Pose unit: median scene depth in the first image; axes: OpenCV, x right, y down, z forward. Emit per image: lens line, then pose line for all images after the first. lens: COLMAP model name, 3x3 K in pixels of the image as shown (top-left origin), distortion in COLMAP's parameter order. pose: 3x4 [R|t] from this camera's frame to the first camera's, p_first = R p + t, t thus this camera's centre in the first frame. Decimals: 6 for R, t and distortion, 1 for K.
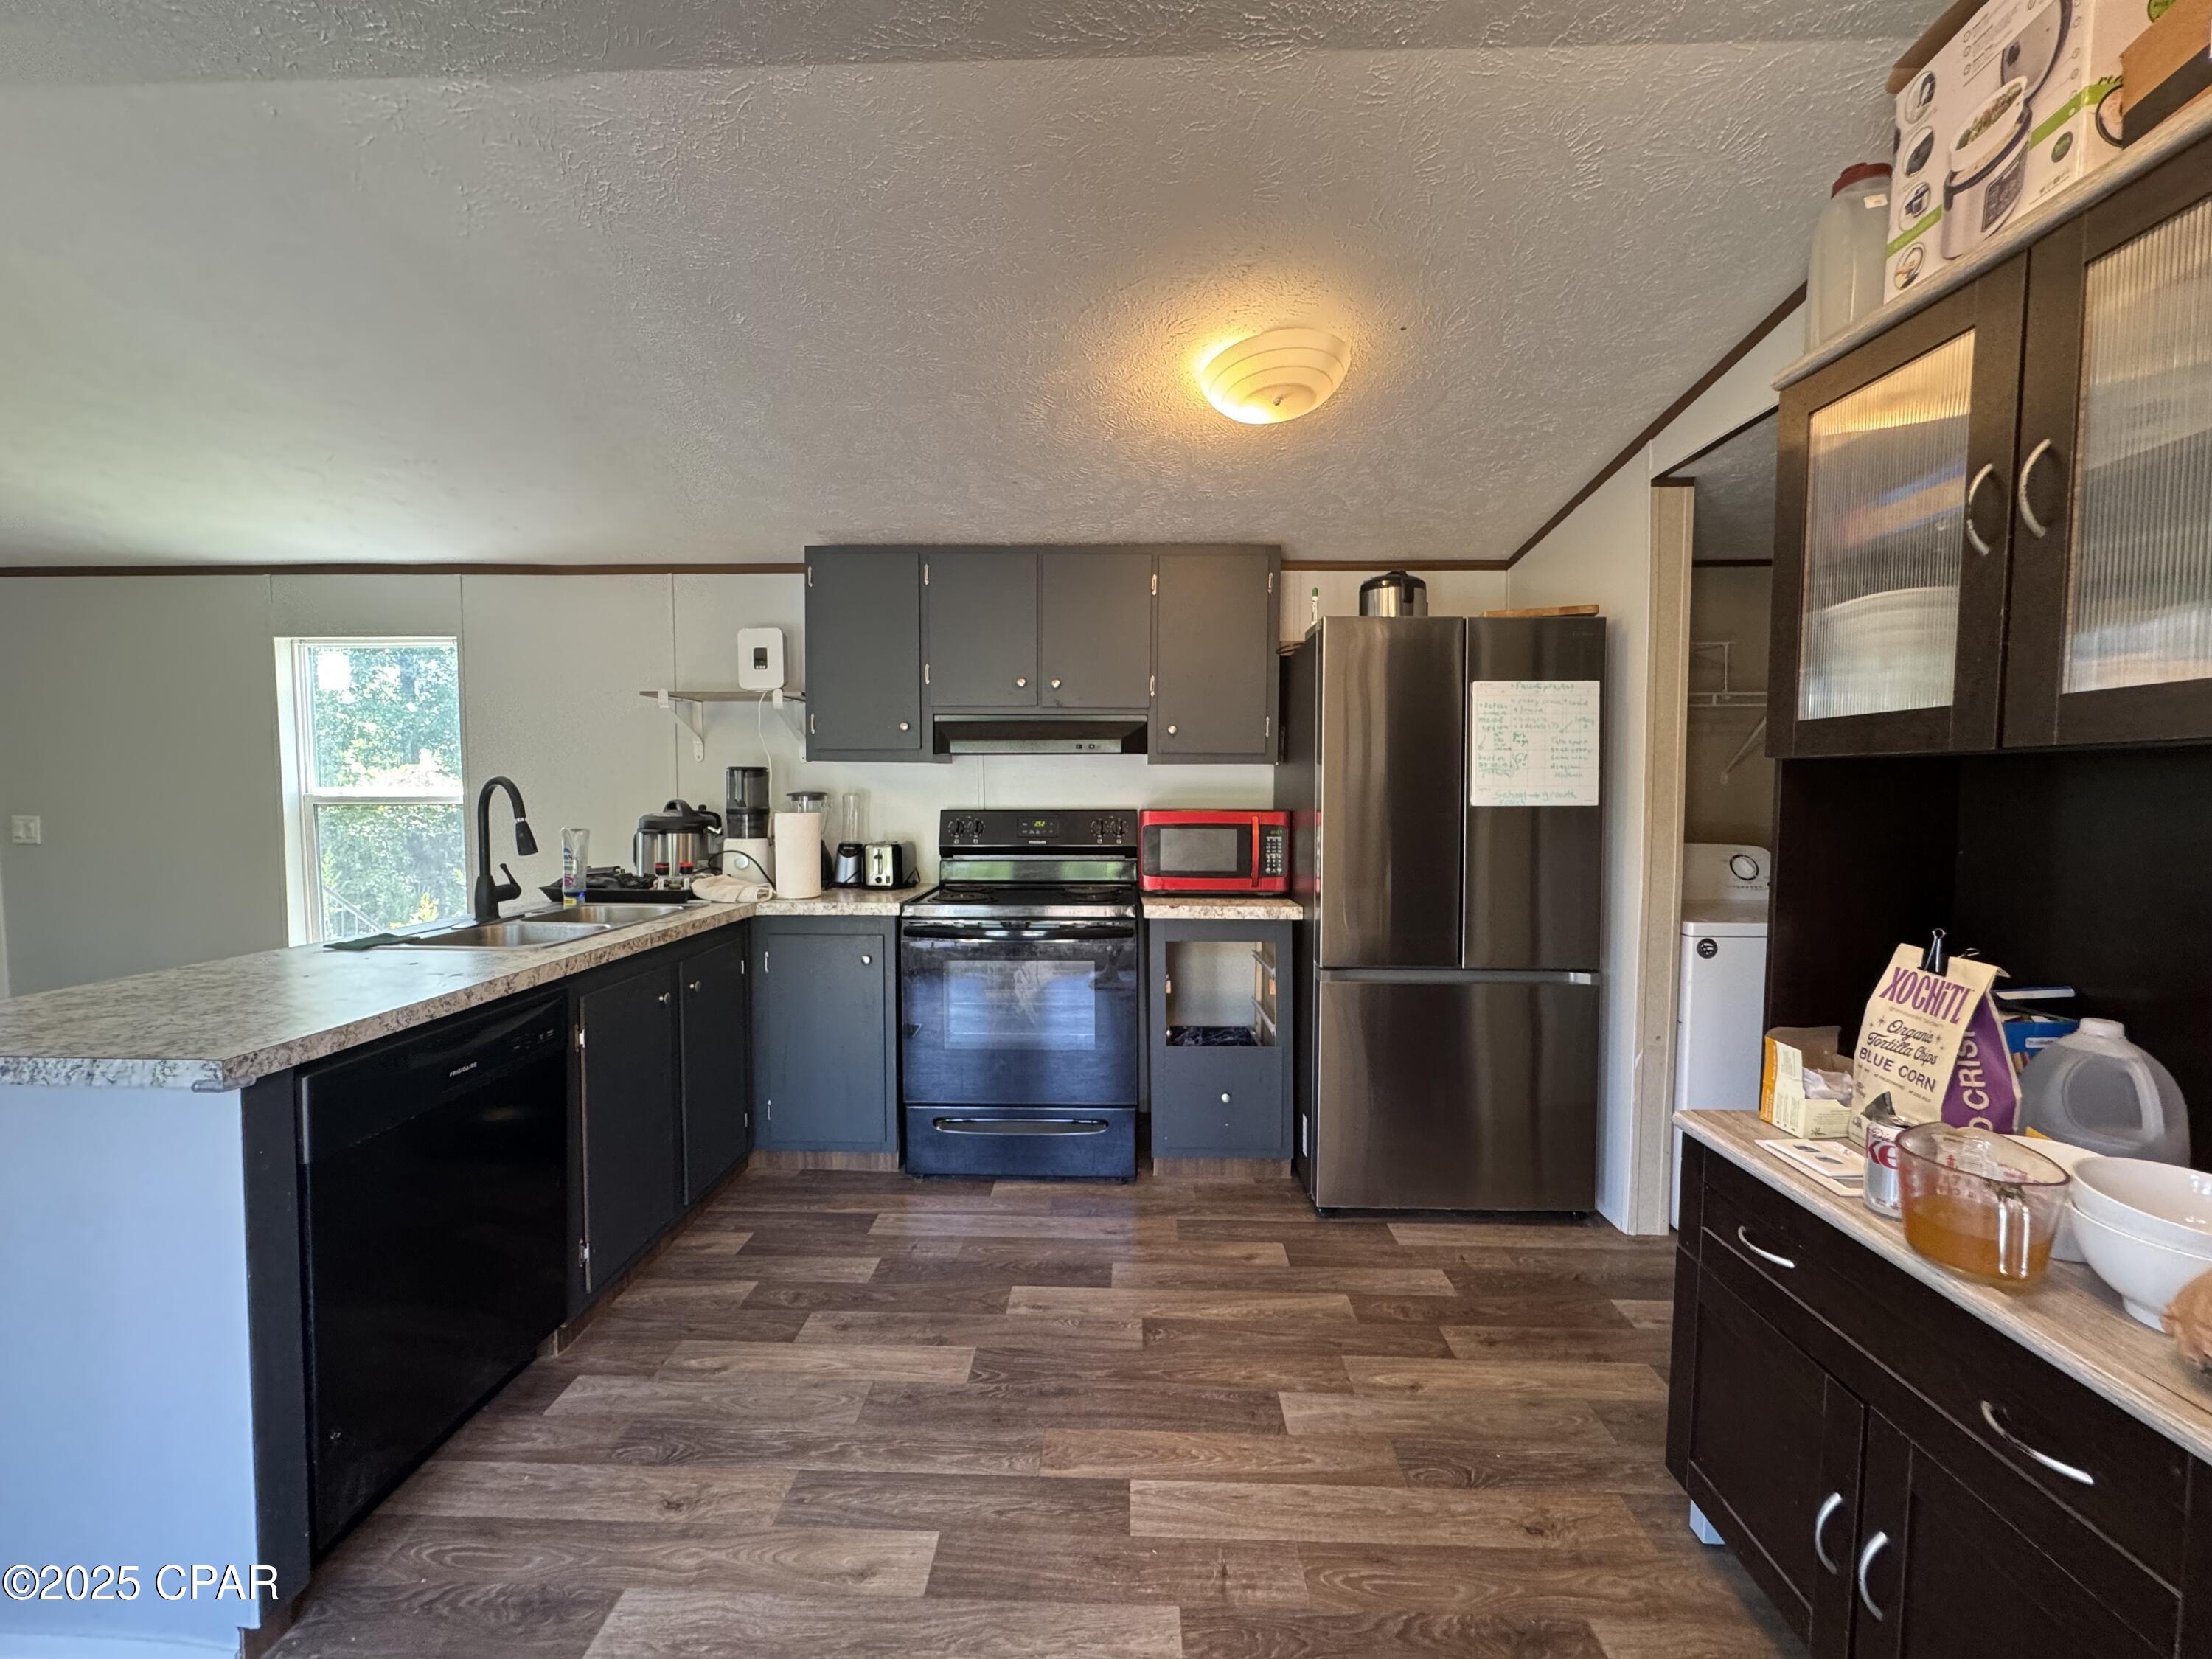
lens RADIAL K [[885.5, 0, 1107.3], [0, 885.5, 829.1], [0, 0, 1]] dist [-0.001775, -0.000102]
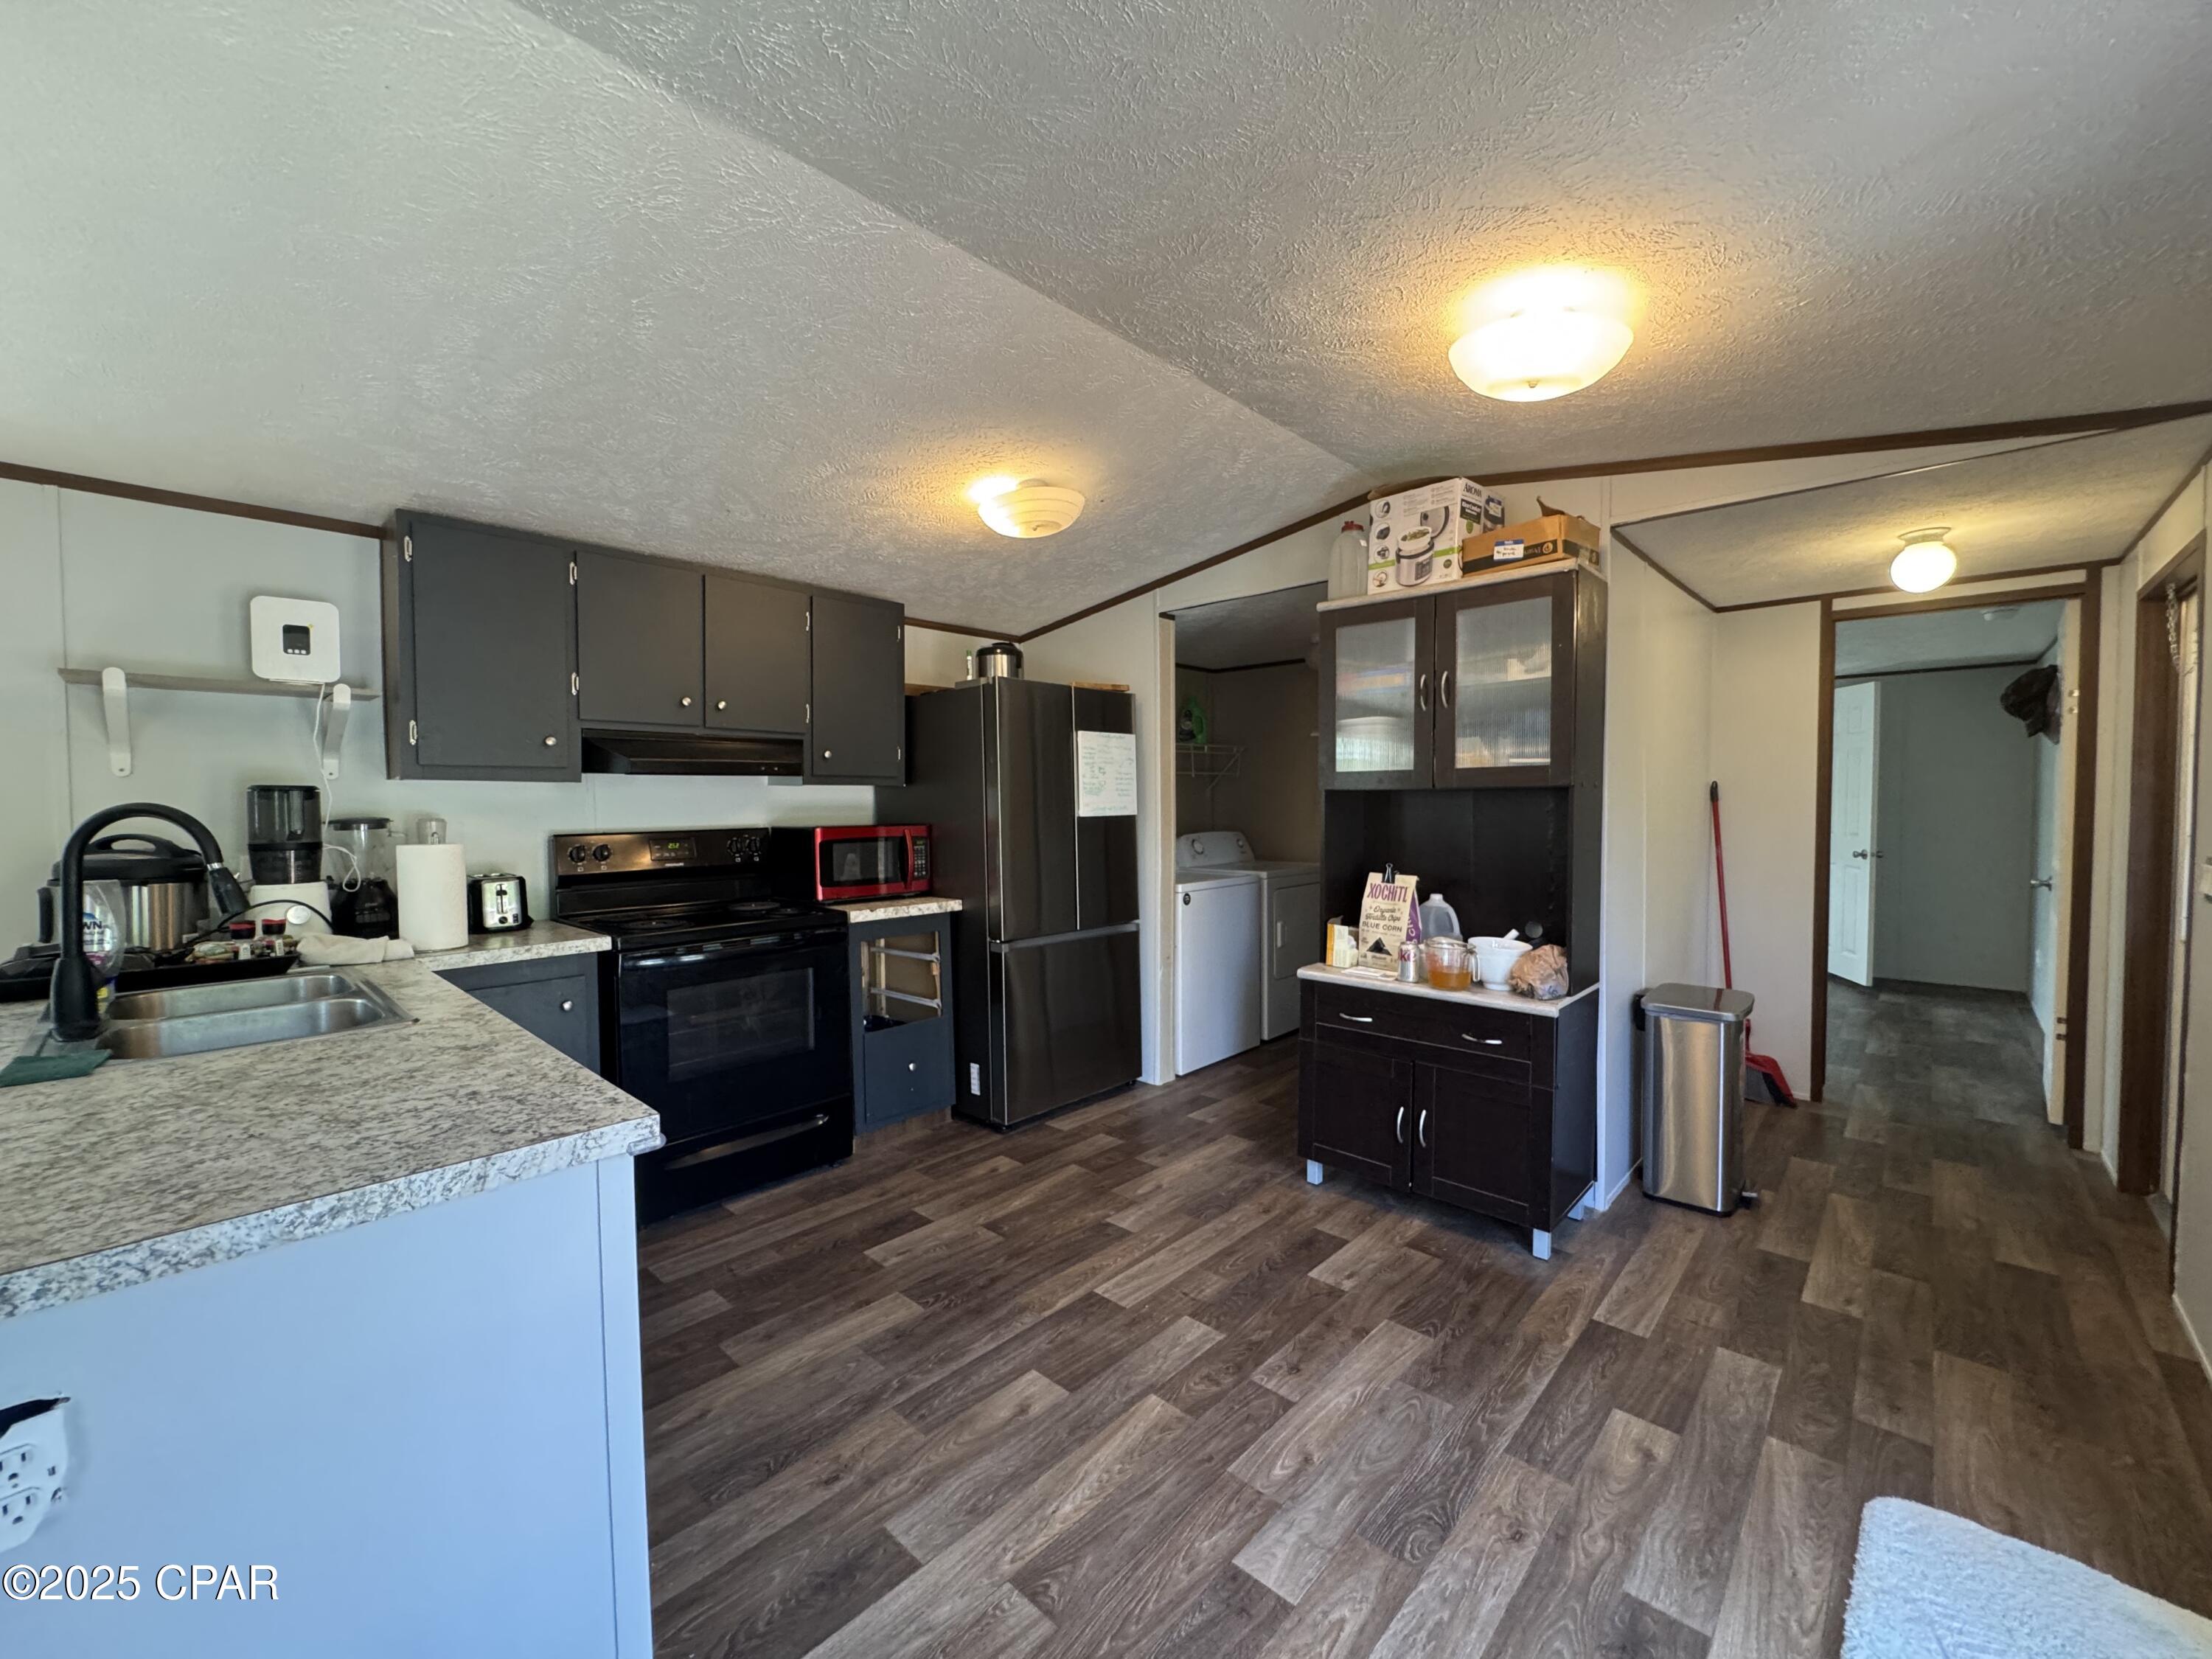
lens RADIAL K [[885.5, 0, 1107.3], [0, 885.5, 829.1], [0, 0, 1]] dist [-0.001775, -0.000102]
pose [[0.662204, -0.032436, 0.748621, -0.697106], [0.043367, 0.999047, 0.004925, -0.011717], [-0.748067, 0.029204, 0.662980, 0.007409]]
